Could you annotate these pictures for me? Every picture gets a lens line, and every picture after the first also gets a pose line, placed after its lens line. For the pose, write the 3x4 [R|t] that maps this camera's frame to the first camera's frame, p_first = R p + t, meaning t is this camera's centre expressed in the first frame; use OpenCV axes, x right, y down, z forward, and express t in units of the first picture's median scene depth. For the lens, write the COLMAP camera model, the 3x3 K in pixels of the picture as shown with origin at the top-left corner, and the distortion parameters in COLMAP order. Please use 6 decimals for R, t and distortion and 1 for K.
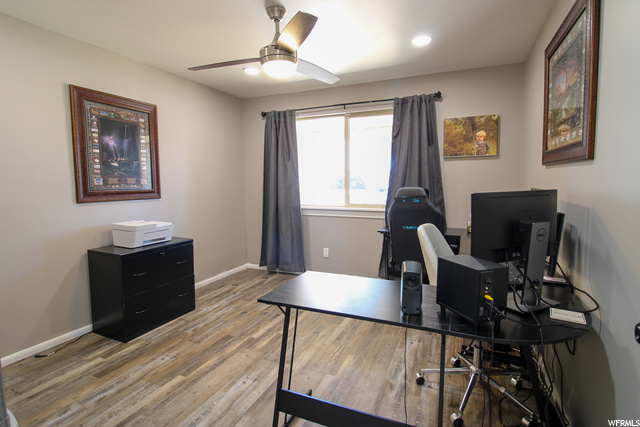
lens RADIAL K [[323.7, 0, 325.5], [0, 323.7, 211.2], [0, 0, 1]] dist [-0.008275, -0.001266]
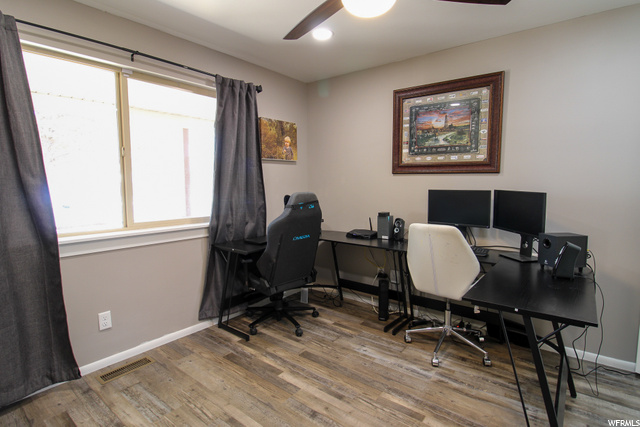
lens RADIAL K [[323.7, 0, 324.1], [0, 323.7, 211.2], [0, 0, 1]] dist [-0.008275, -0.001266]
pose [[0.244796, -0.079812, 0.966284, -0.509320], [0.090033, 0.994171, 0.059306, -0.060966], [-0.965385, 0.072480, 0.250555, 0.637756]]
